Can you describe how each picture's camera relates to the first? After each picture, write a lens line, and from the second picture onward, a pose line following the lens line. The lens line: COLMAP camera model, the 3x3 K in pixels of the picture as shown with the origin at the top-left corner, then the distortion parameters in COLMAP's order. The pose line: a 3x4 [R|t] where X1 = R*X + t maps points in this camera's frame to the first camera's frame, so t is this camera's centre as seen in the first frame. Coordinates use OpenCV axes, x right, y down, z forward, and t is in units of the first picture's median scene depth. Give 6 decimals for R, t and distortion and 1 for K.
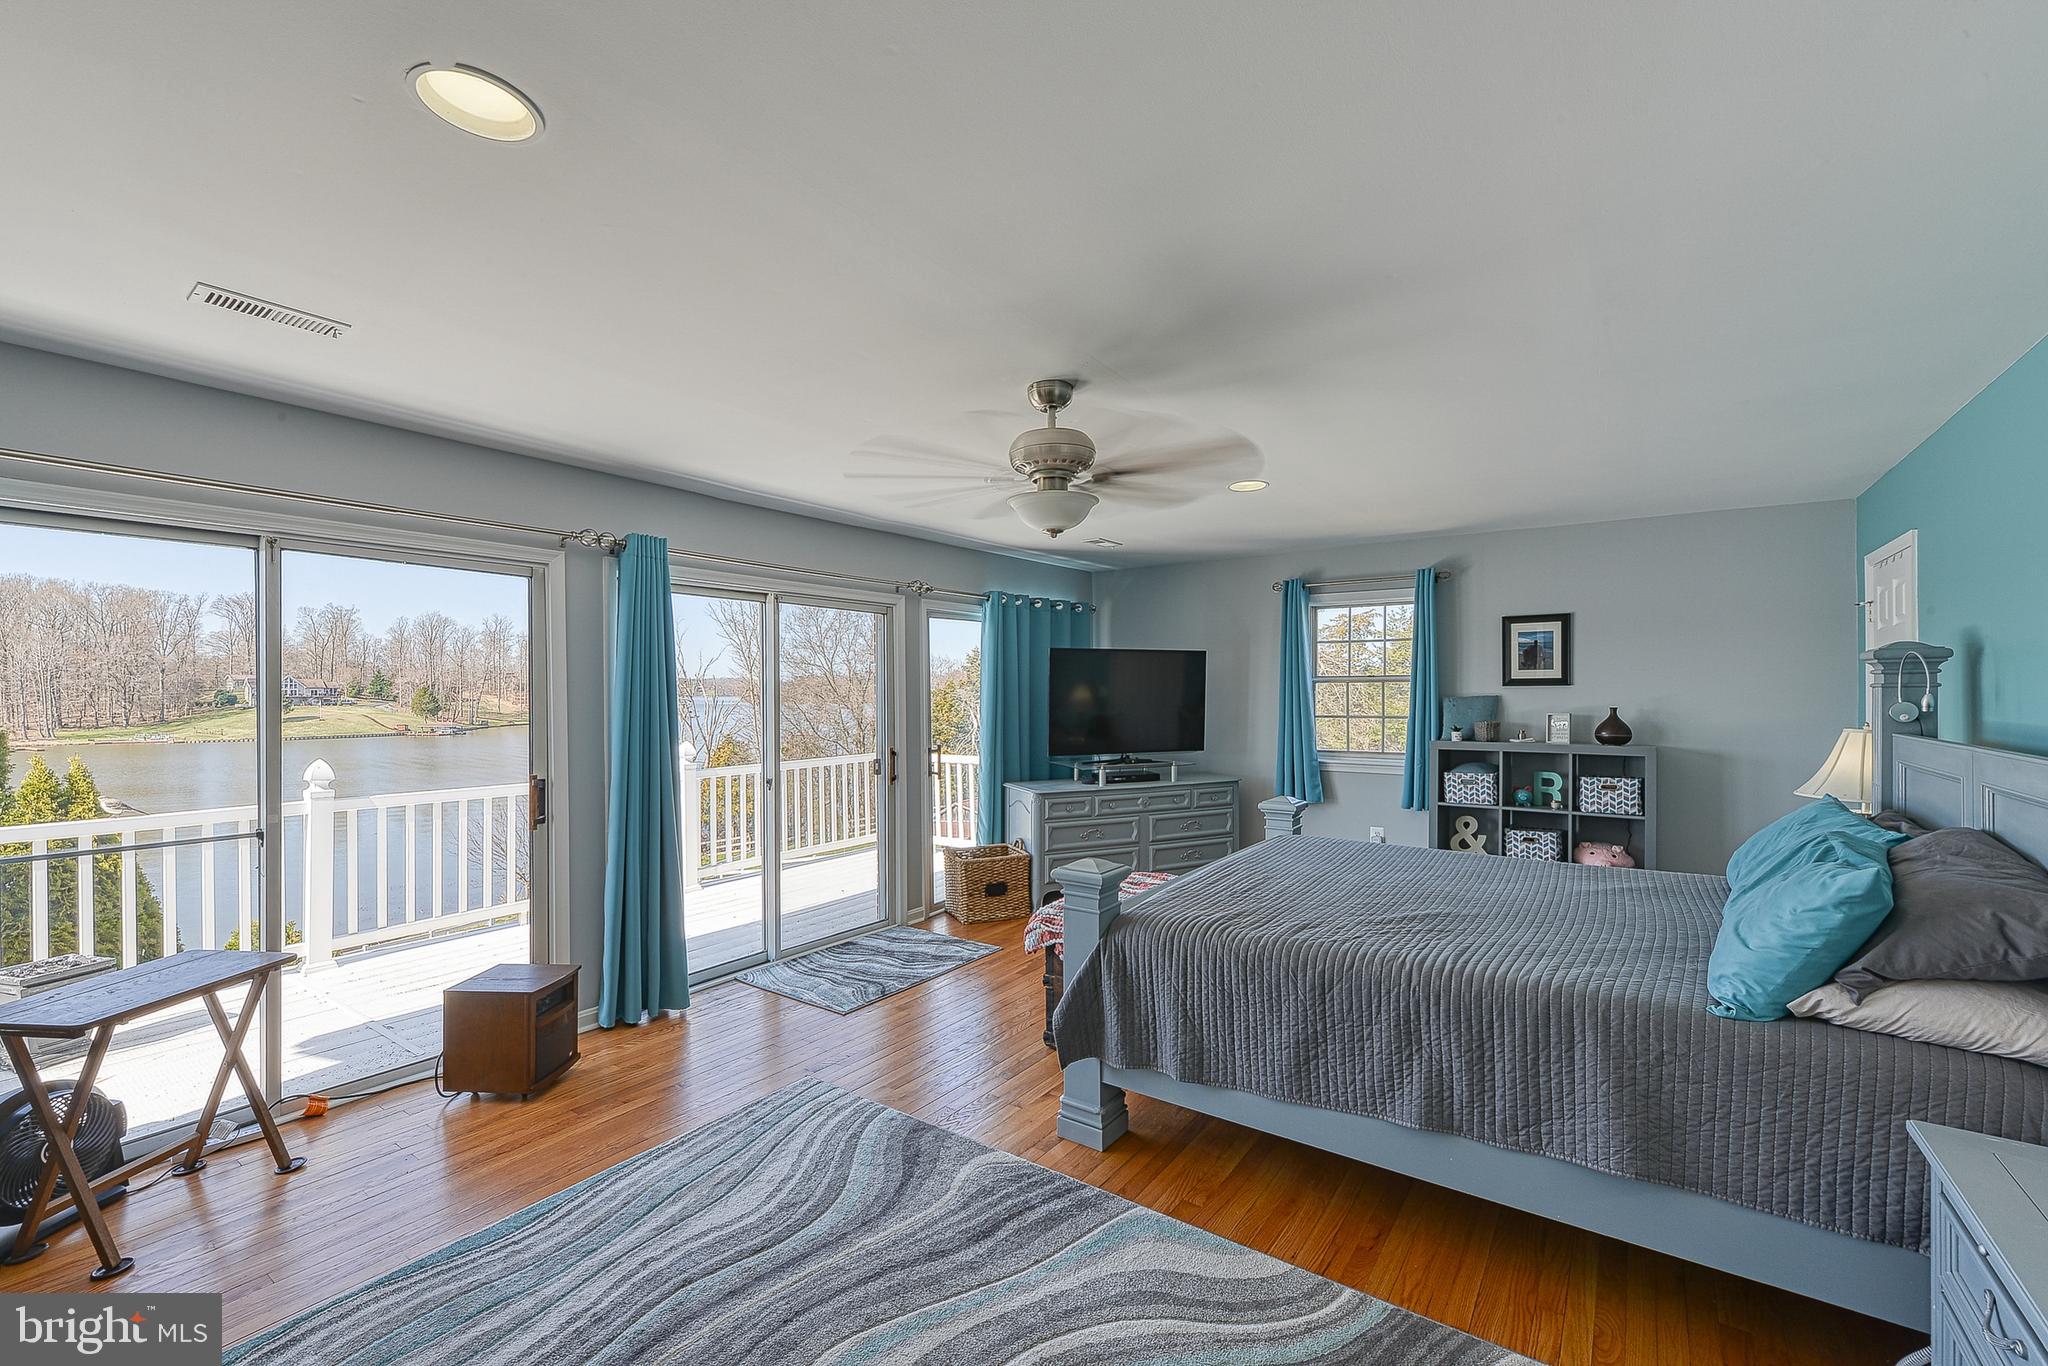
lens RADIAL K [[846.6, 0, 1028.1], [0, 846.6, 677.3], [0, 0, 1]] dist [0.002774, -0.000155]
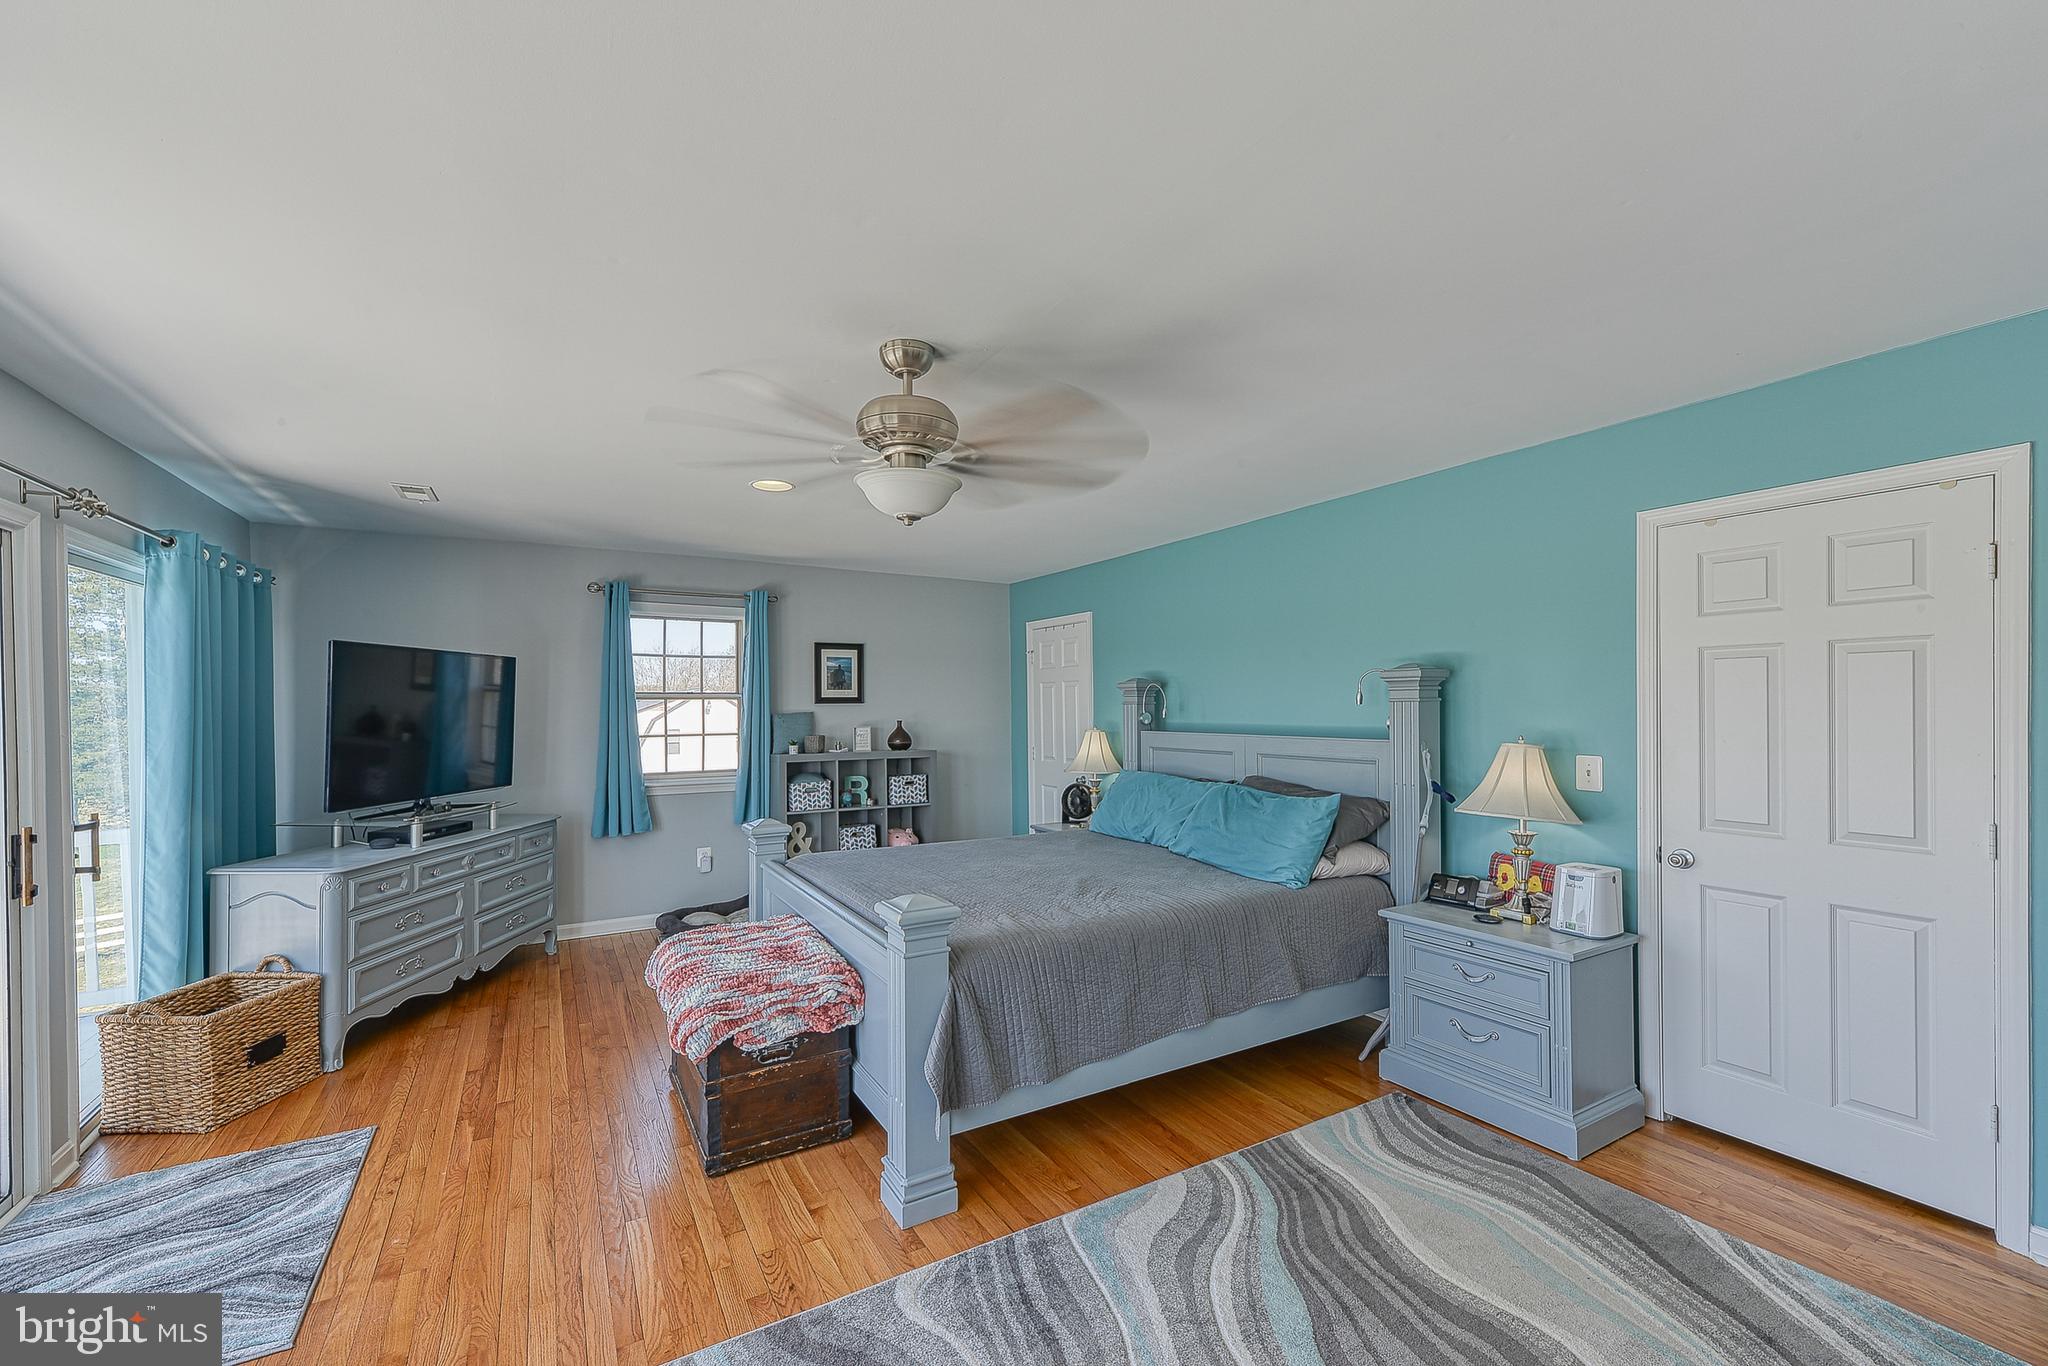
lens RADIAL K [[847.3, 0, 1031.5], [0, 847.3, 697.8], [0, 0, 1]] dist [0.001315, -0.000177]
pose [[0.406087, 0.008801, 0.913792, -0.366143], [-0.008814, 0.999945, -0.005714, 0.006519], [-0.913792, -0.005734, 0.406143, 0.285340]]
